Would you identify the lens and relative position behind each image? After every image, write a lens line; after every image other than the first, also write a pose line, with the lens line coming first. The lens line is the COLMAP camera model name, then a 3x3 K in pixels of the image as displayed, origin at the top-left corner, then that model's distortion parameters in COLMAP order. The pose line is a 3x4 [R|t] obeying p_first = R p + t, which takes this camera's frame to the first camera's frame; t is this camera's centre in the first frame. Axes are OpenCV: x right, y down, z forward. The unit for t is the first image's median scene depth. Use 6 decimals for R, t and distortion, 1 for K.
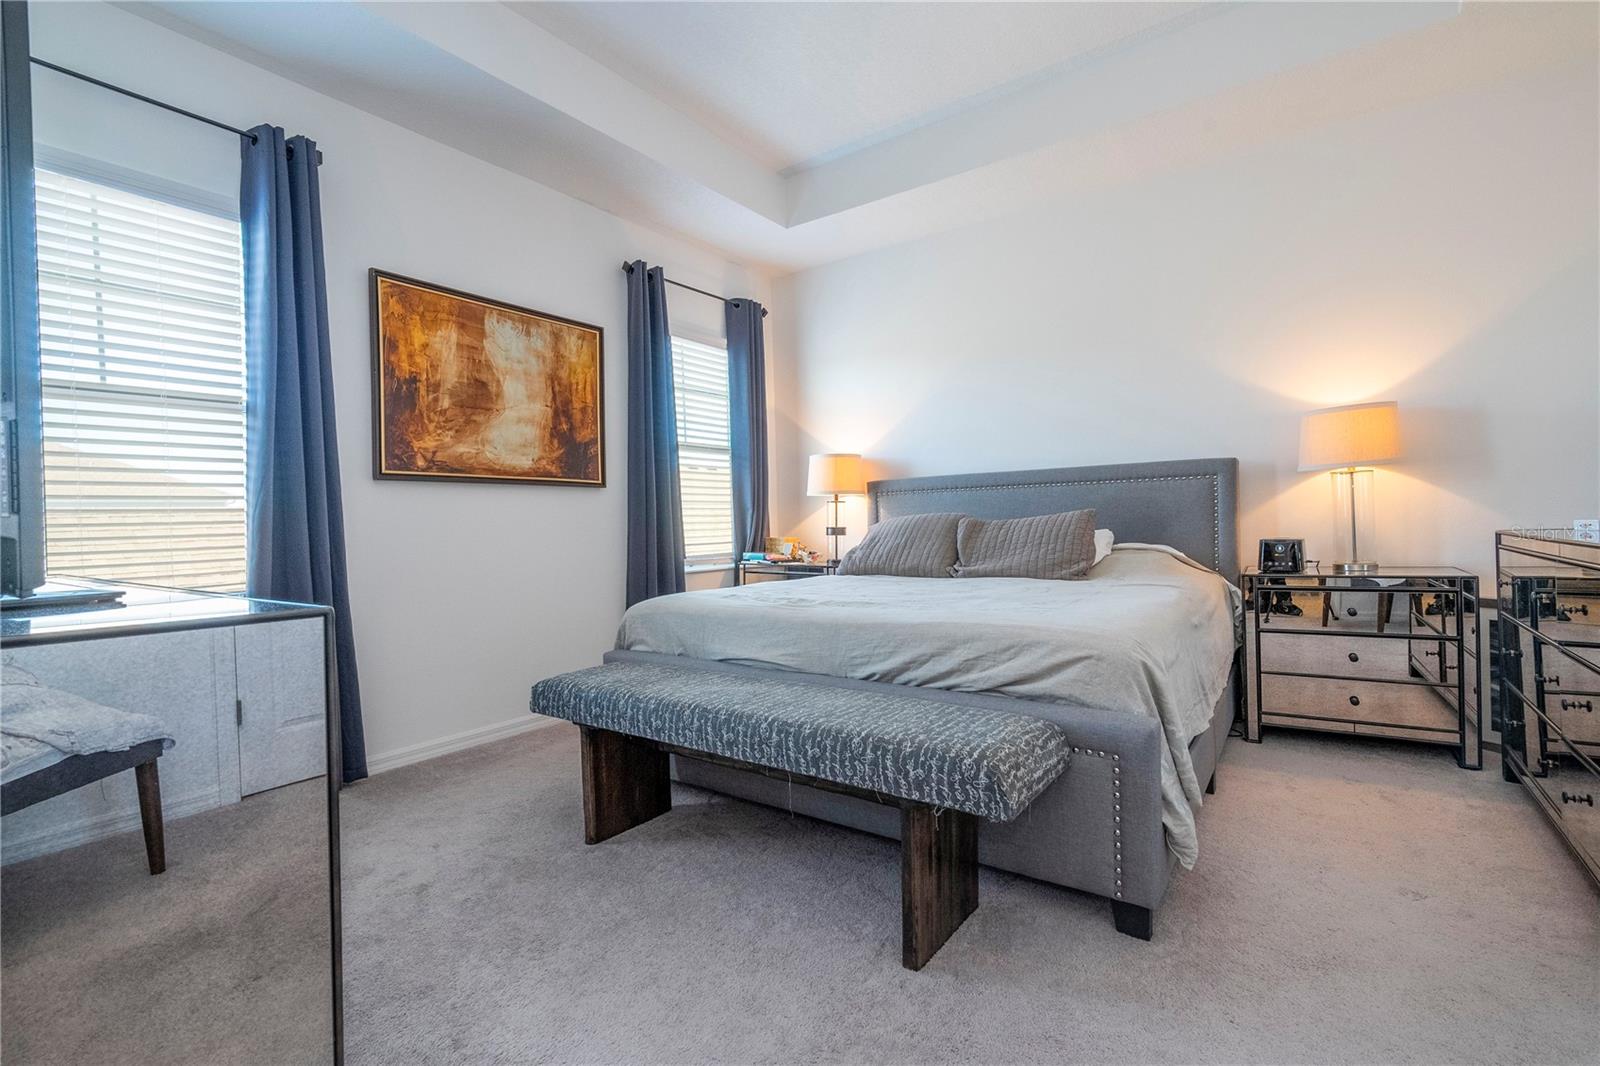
lens RADIAL K [[718.1, 0, 795.8], [0, 718.1, 529.3], [0, 0, 1]] dist [-0.005806, 0.001956]
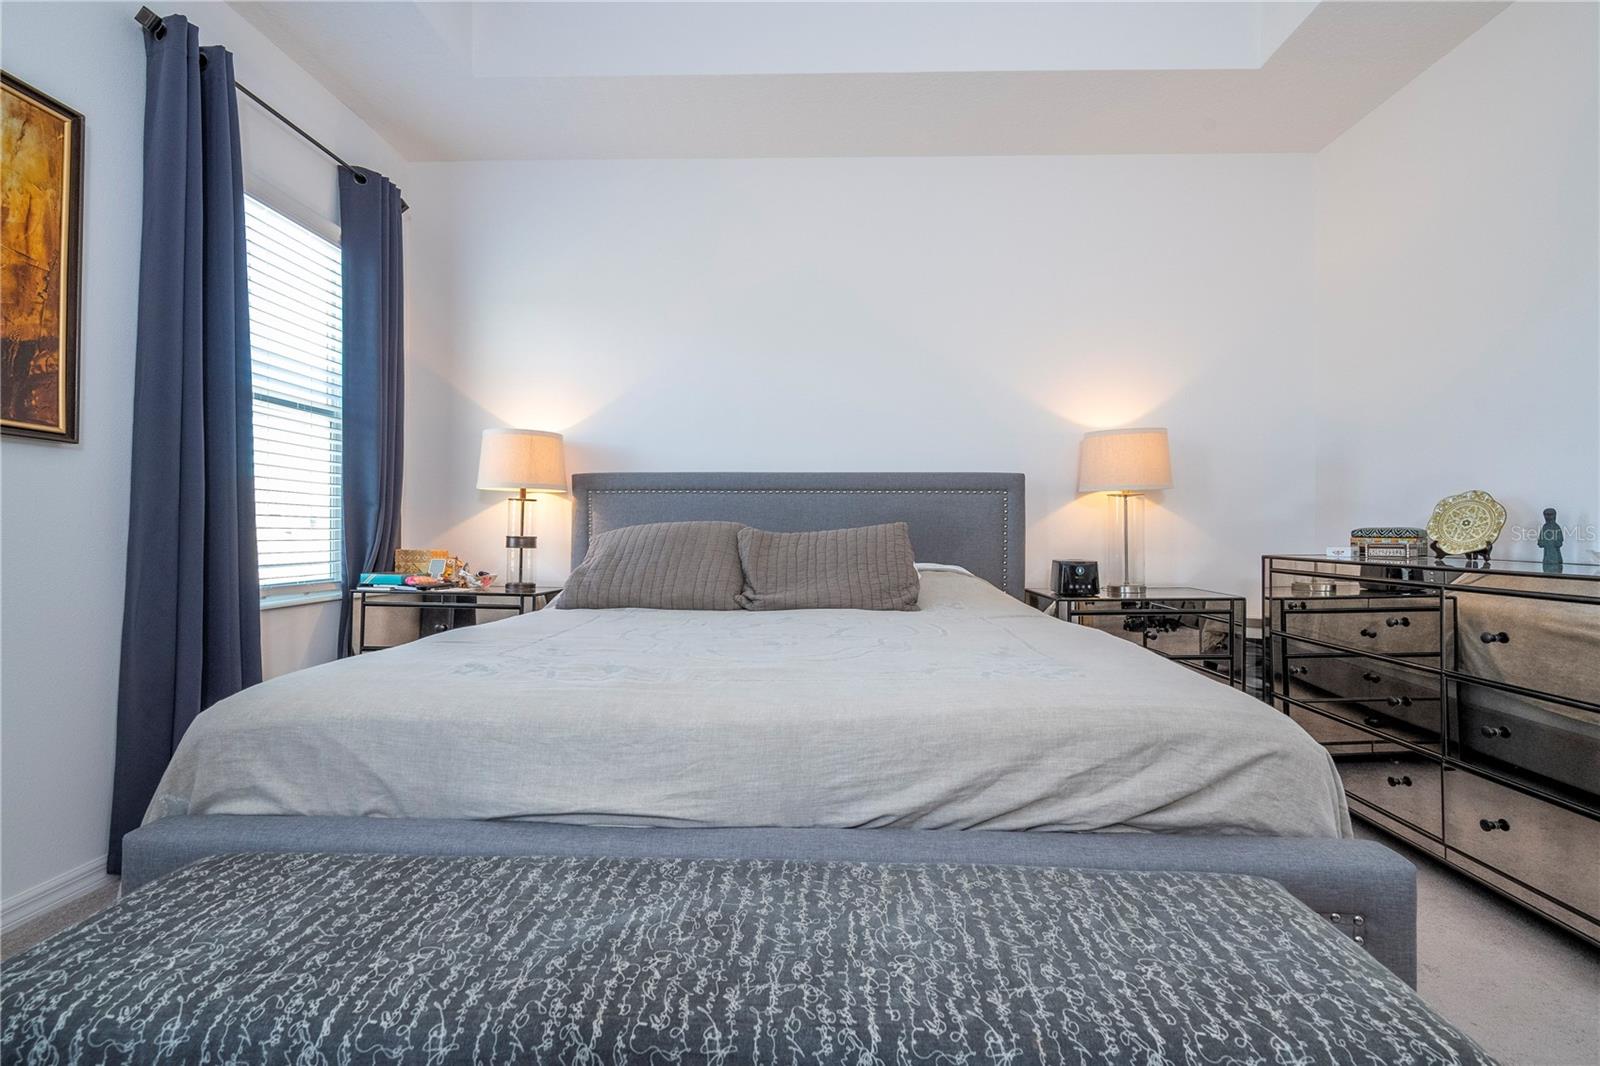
lens RADIAL K [[718.1, 0, 807.4], [0, 718.1, 531.5], [0, 0, 1]] dist [-0.005806, 0.001956]
pose [[0.820649, 0.028399, 0.570726, -0.153716], [-0.020514, 0.999585, -0.020242, 0.001057], [-0.571064, 0.004903, 0.820891, 0.368537]]
